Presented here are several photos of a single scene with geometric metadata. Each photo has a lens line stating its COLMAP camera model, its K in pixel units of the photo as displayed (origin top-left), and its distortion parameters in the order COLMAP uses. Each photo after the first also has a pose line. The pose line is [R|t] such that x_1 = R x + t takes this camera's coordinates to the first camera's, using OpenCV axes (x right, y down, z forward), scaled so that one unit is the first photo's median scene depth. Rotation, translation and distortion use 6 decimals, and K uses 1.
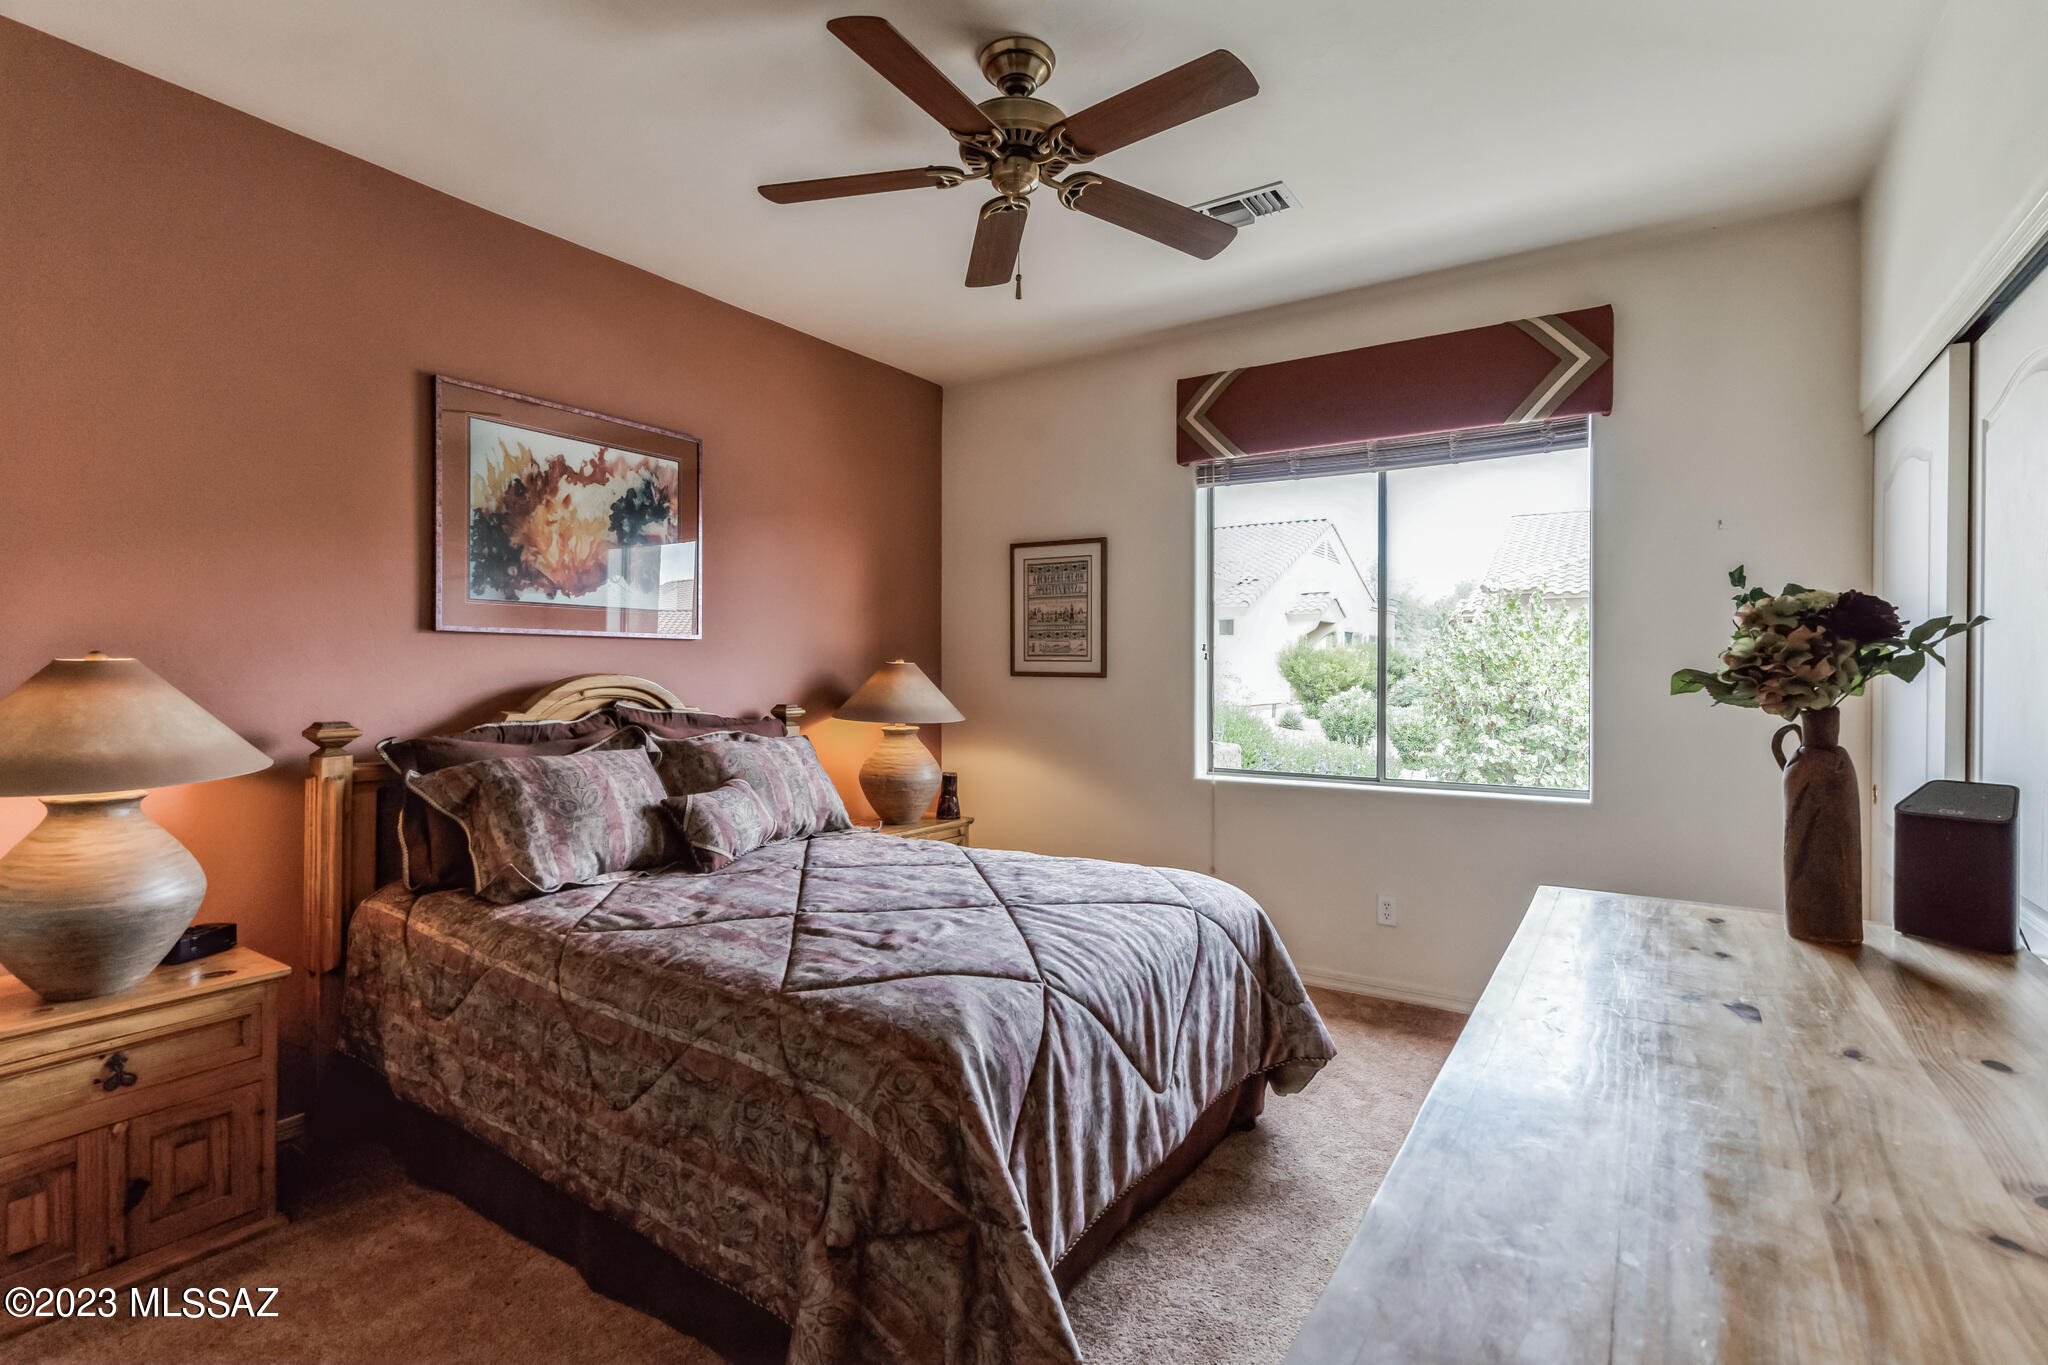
lens RADIAL K [[949.6, 0, 1023.8], [0, 949.6, 675.4], [0, 0, 1]] dist [-0.000743, 0.000155]
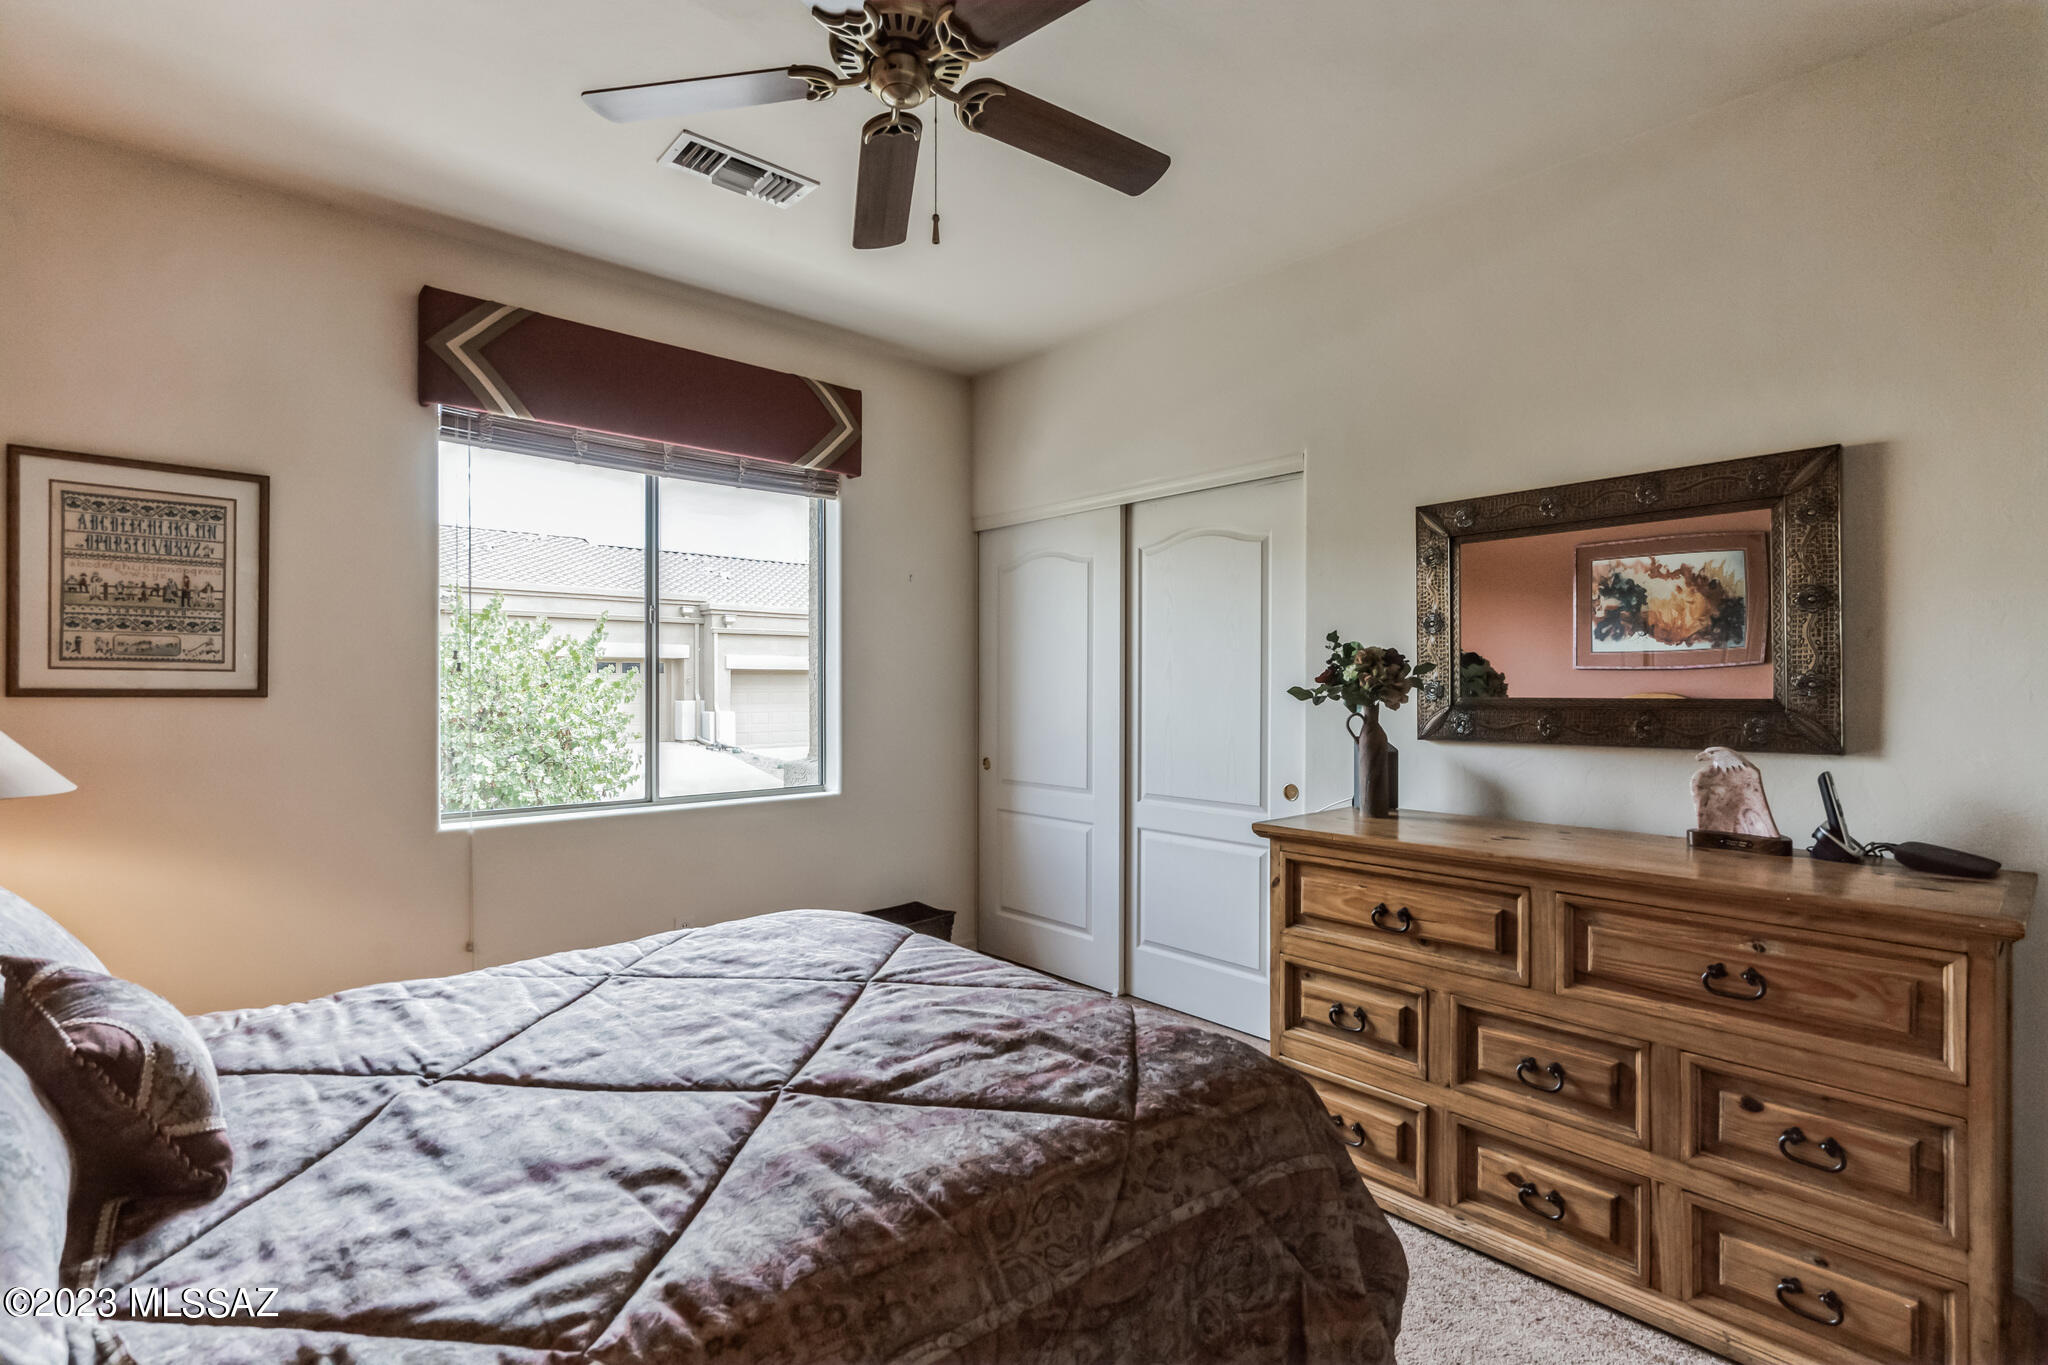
lens RADIAL K [[949.6, 0, 1021.7], [0, 949.6, 682.7], [0, 0, 1]] dist [-0.000743, 0.000155]
pose [[0.270043, -0.000581, 0.962848, -0.438860], [0.005791, 0.999983, -0.001020, -0.004160], [-0.962831, 0.005851, 0.270042, 0.387198]]
